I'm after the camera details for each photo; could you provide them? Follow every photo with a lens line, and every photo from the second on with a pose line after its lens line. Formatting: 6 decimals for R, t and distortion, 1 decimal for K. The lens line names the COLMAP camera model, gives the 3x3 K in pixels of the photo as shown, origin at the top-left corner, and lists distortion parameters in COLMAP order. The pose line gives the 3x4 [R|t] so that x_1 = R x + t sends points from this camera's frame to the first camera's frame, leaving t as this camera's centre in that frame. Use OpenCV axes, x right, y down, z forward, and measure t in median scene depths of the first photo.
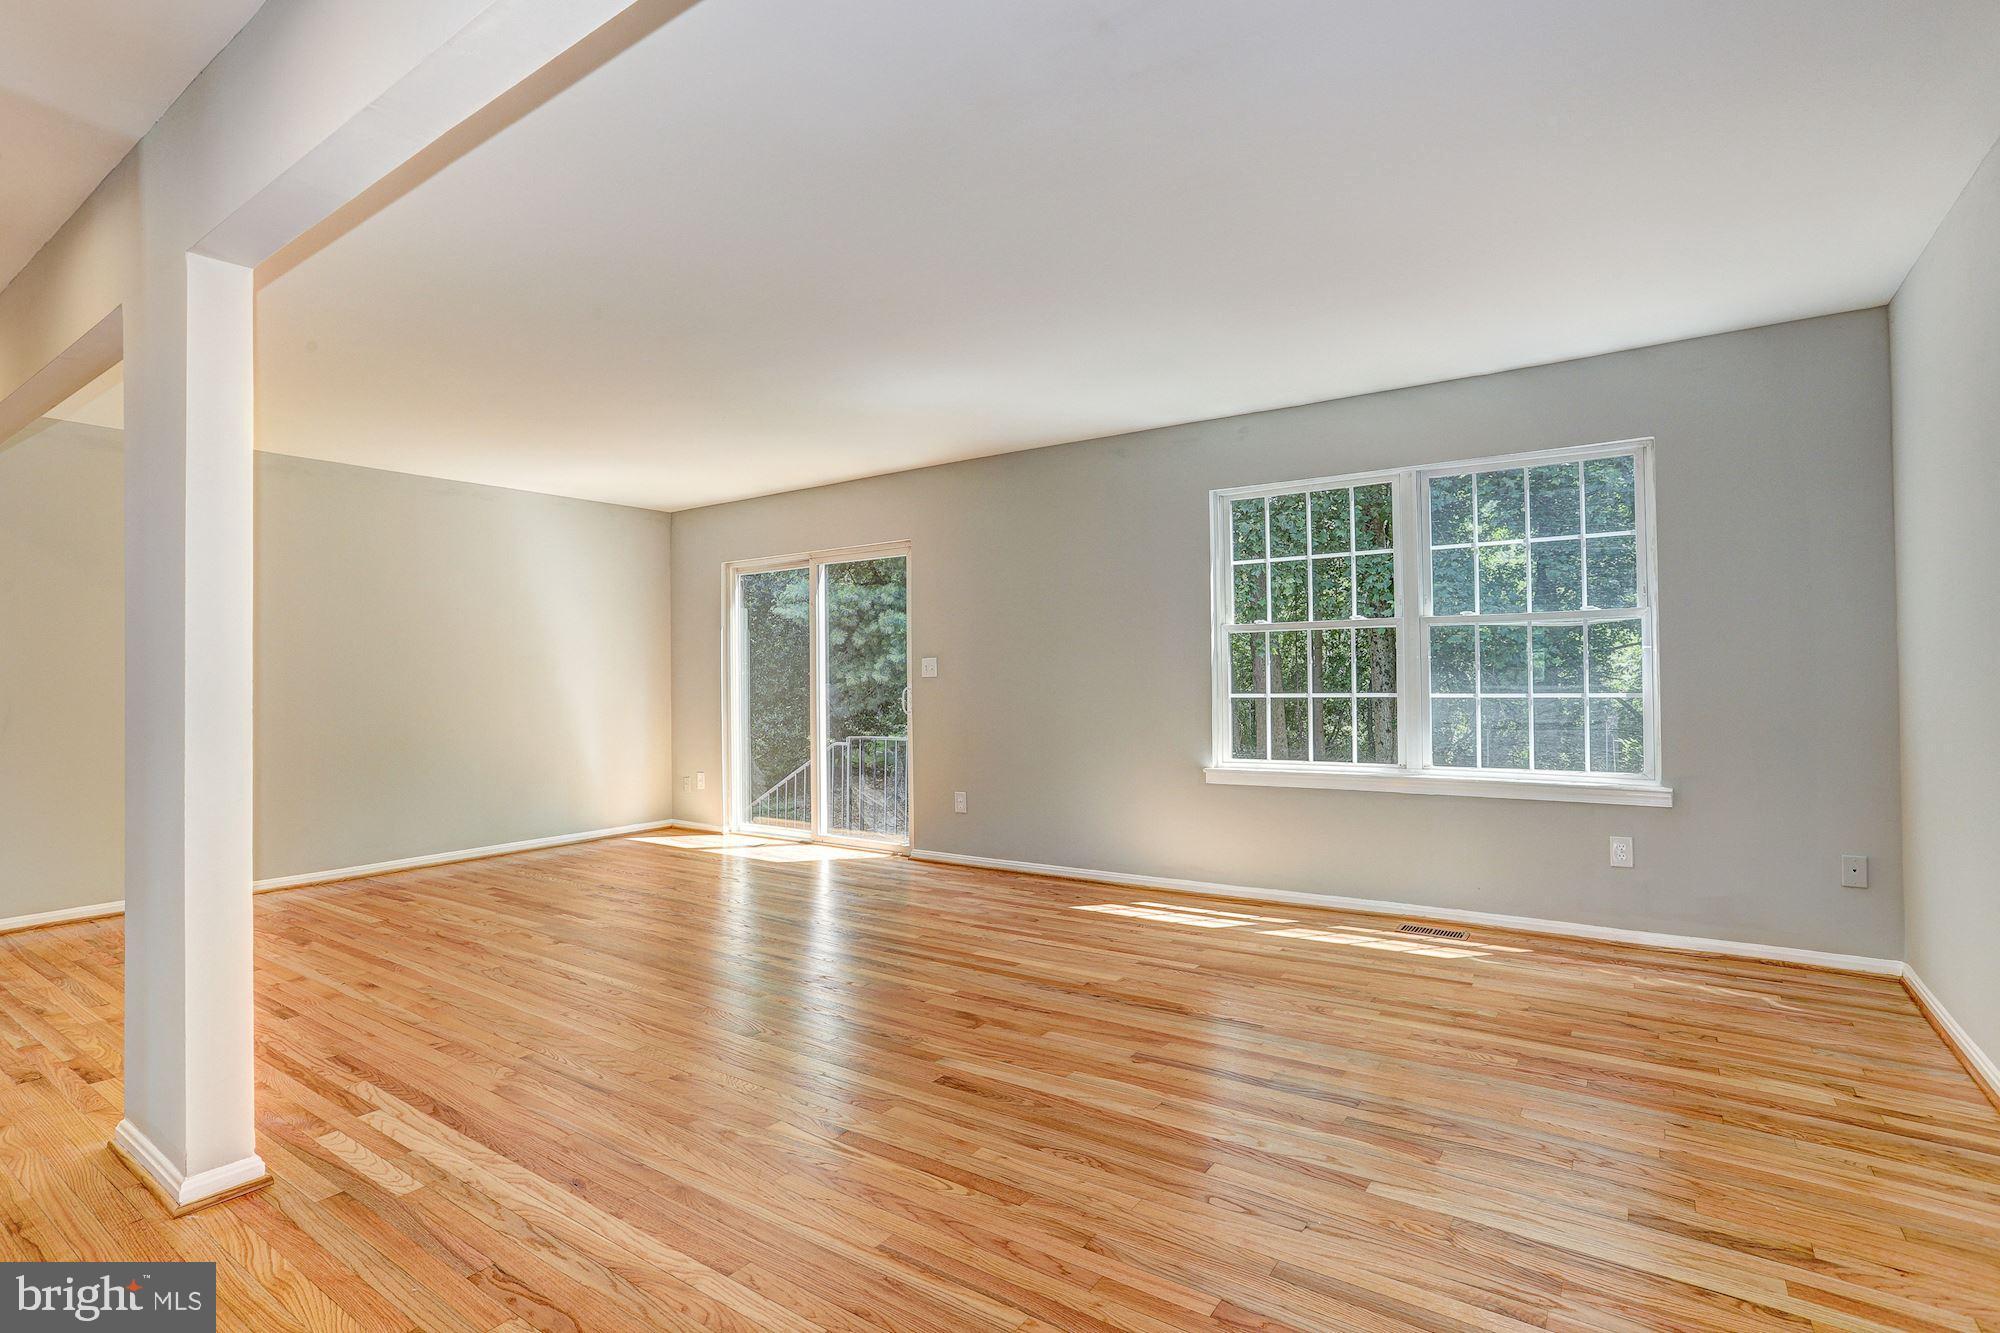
lens RADIAL K [[943.9, 0, 1000.0], [0, 943.9, 666.5], [0, 0, 1]] dist [-0.020115, 0.000046]
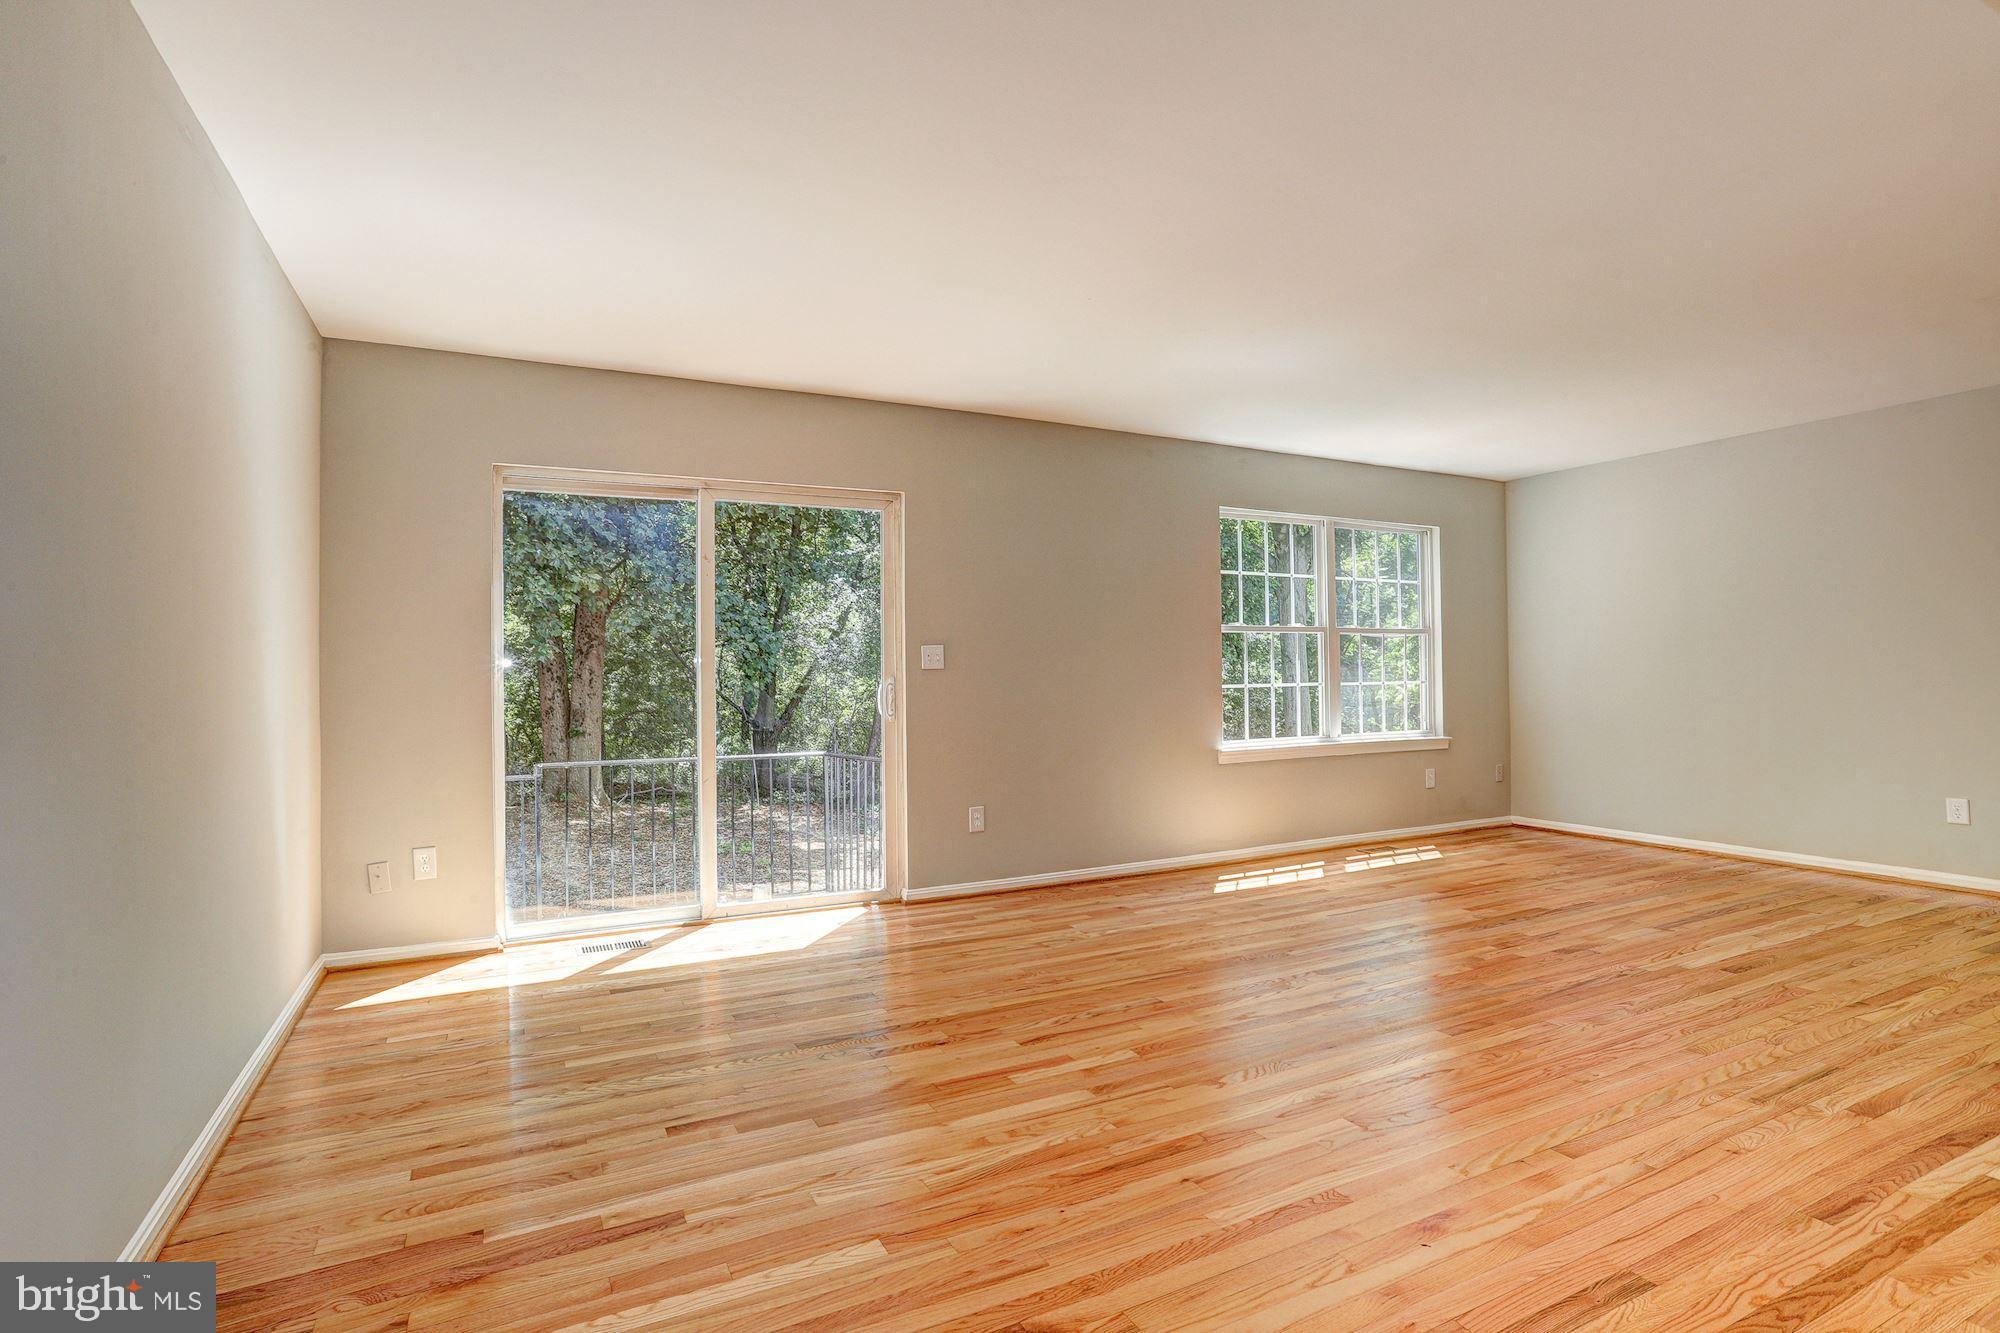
lens RADIAL K [[959.4, 0, 946.0], [0, 959.4, 664.1], [0, 0, 1]] dist [-0.049983, 0.020112]
pose [[0.502236, 0.016283, 0.864577, -0.966341], [-0.003818, 0.999855, -0.016613, 0.025033], [-0.864722, 0.005043, 0.502225, 0.725803]]
